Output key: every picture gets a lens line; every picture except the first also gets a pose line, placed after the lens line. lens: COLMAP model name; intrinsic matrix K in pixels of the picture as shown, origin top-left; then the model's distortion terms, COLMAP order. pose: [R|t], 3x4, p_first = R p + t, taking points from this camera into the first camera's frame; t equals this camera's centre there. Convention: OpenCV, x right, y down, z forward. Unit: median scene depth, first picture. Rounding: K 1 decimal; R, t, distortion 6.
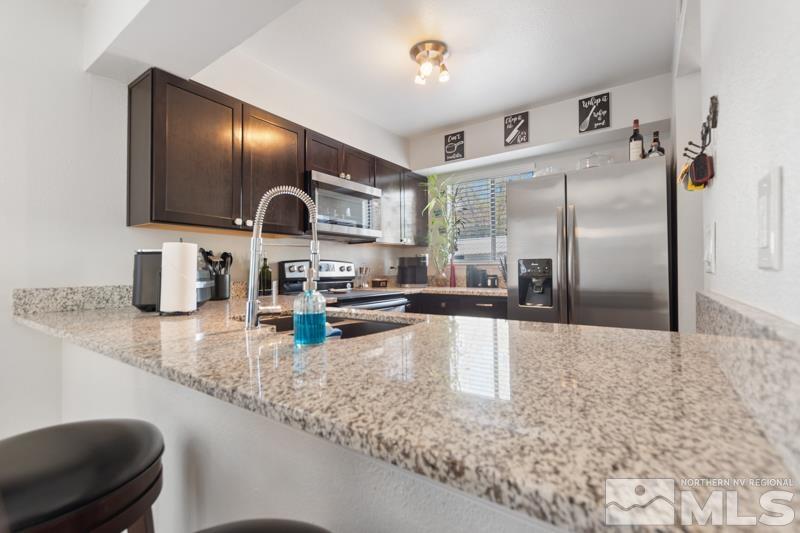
lens RADIAL K [[352.9, 0, 402.0], [0, 352.9, 265.7], [0, 0, 1]] dist [0.004067, 0.000210]
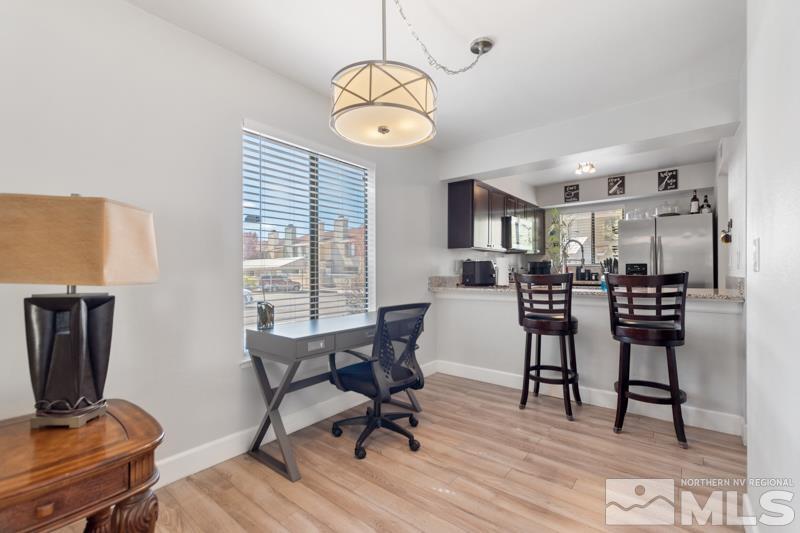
lens RADIAL K [[352.9, 0, 398.4], [0, 352.9, 270.2], [0, 0, 1]] dist [0.004067, 0.000210]
pose [[0.997903, 0.003291, -0.064650, -0.649587], [-0.002475, 0.999916, 0.012691, -0.005193], [0.064686, -0.012504, 0.997827, -0.811160]]
